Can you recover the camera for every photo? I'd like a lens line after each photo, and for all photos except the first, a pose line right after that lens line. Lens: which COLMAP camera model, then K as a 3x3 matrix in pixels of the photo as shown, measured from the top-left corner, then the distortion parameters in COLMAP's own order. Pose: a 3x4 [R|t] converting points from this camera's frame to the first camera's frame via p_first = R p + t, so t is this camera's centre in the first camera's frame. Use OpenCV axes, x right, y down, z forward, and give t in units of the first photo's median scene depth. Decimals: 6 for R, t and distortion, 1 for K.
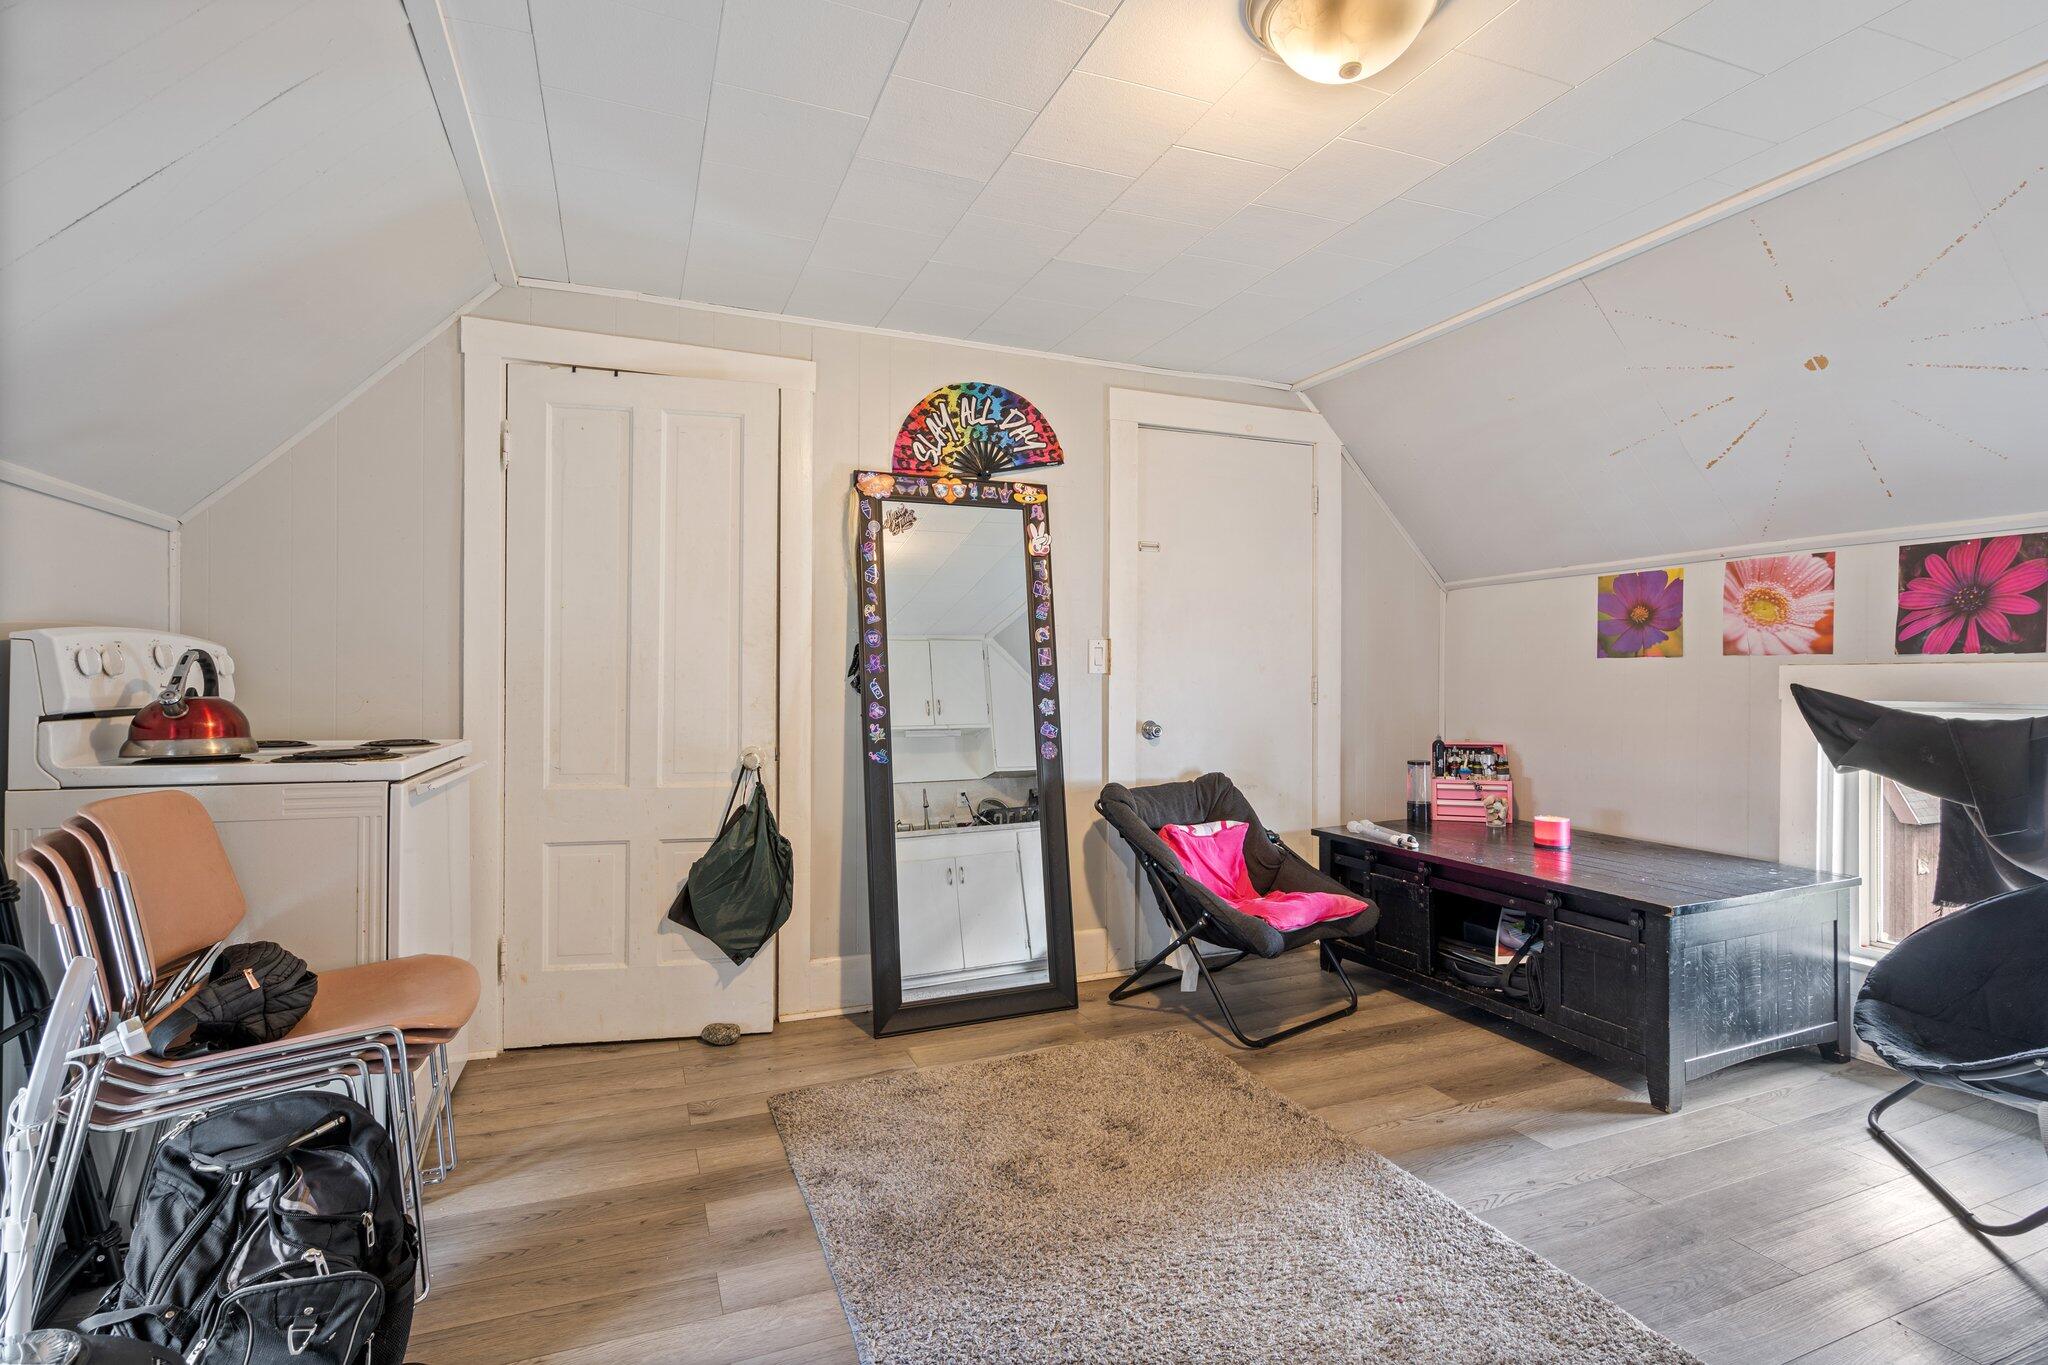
lens RADIAL K [[961.8, 0, 1011.7], [0, 961.8, 675.4], [0, 0, 1]] dist [0.001738, 0.001057]
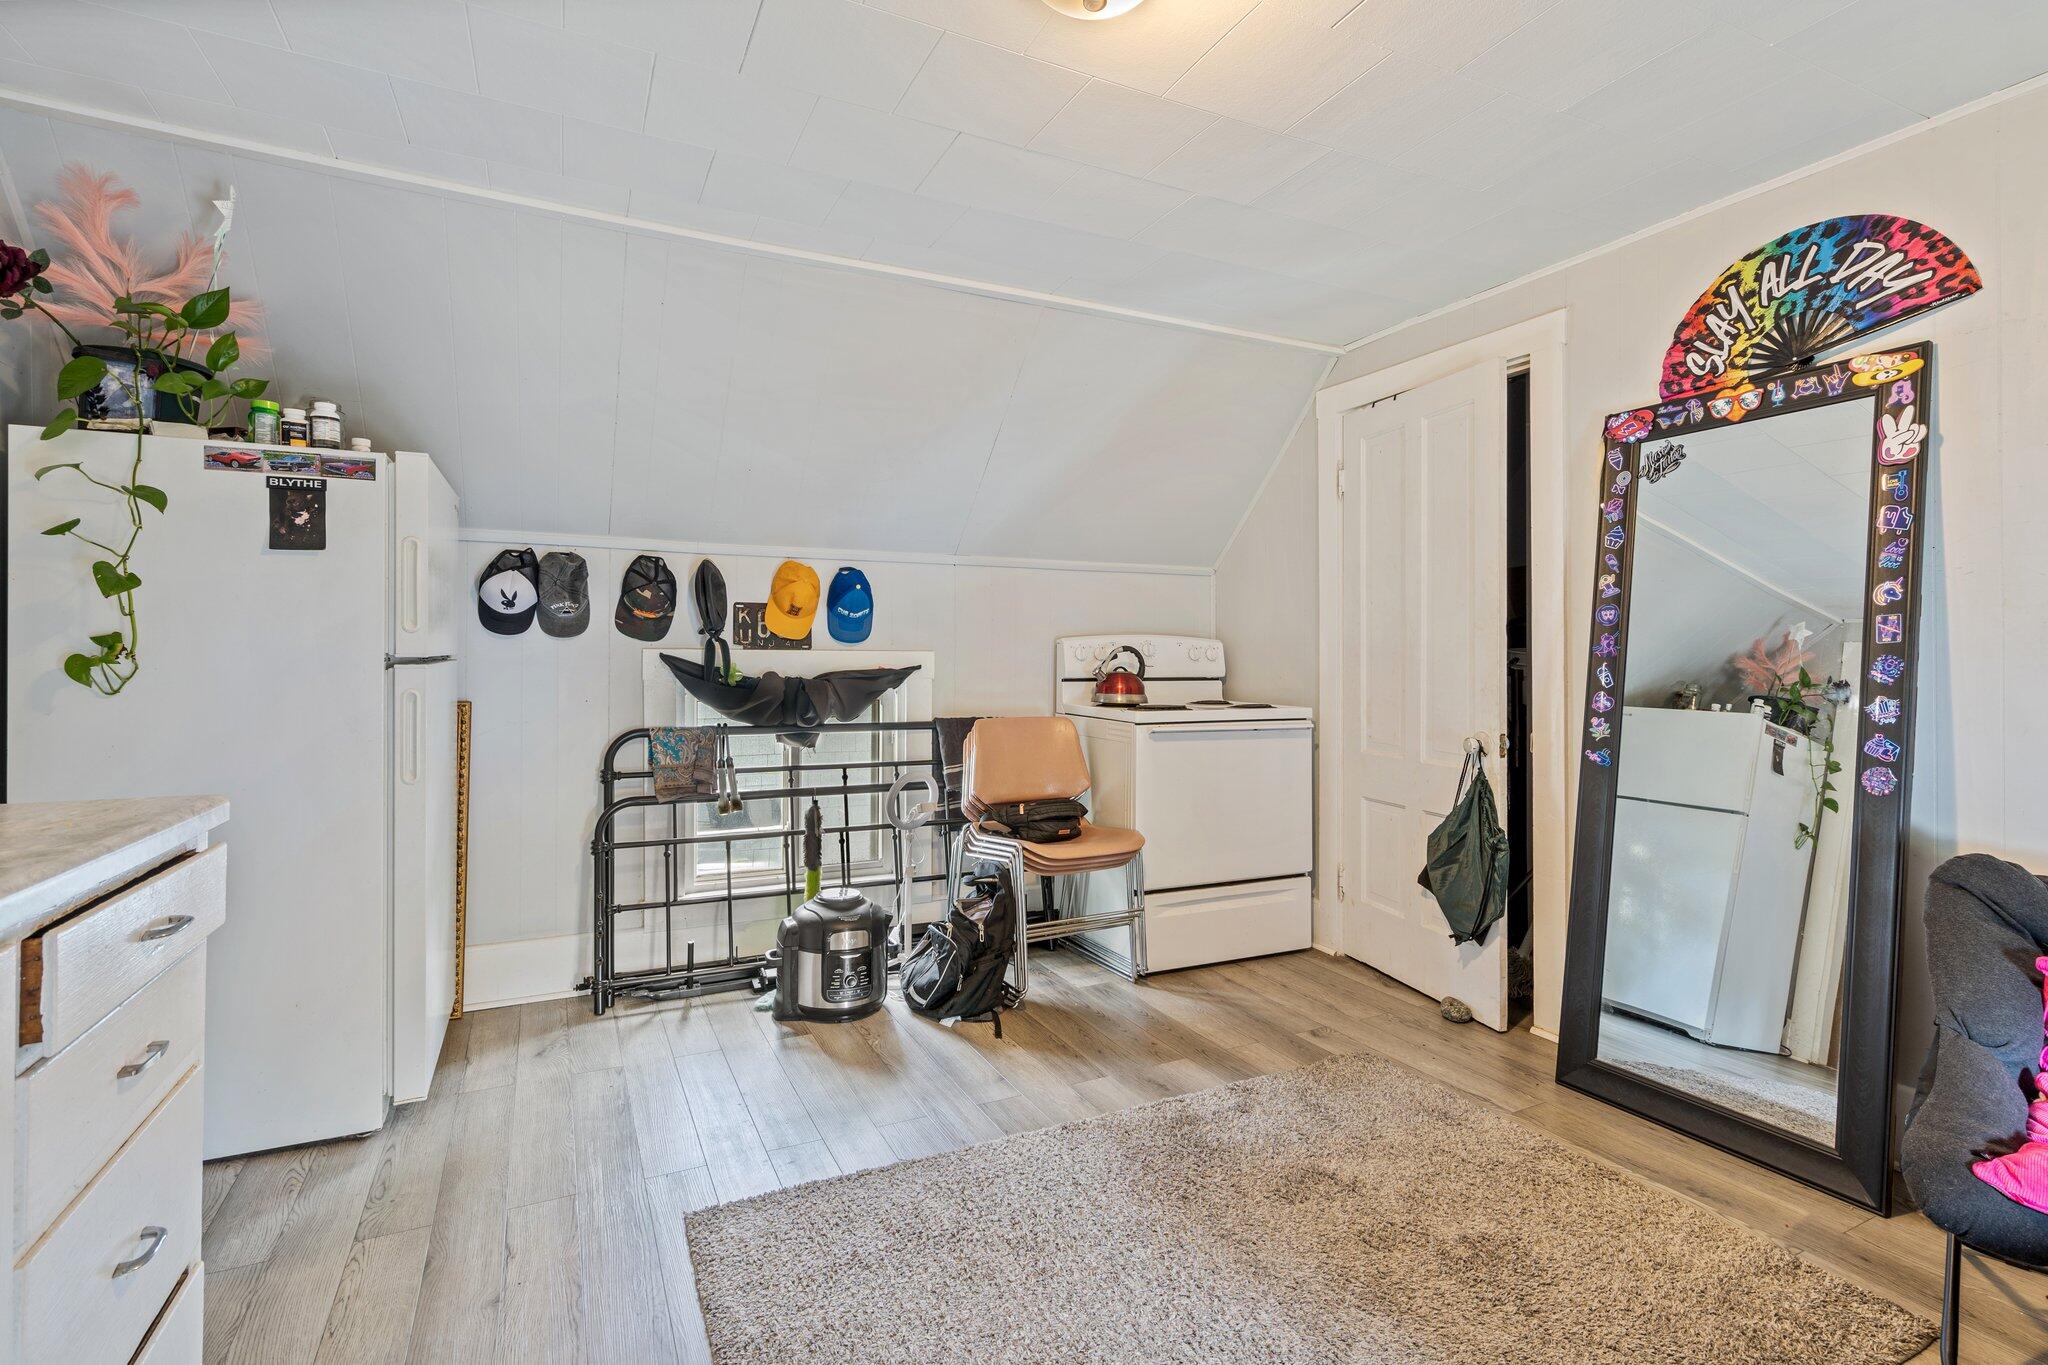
lens RADIAL K [[988.0, 0, 1069.6], [0, 988.0, 651.4], [0, 0, 1]] dist [0.002805, 0.000767]
pose [[0.097436, -0.009900, -0.995193, 0.636797], [-0.000123, 0.999950, -0.009960, 0.001366], [0.995242, 0.001093, 0.097430, 0.438034]]
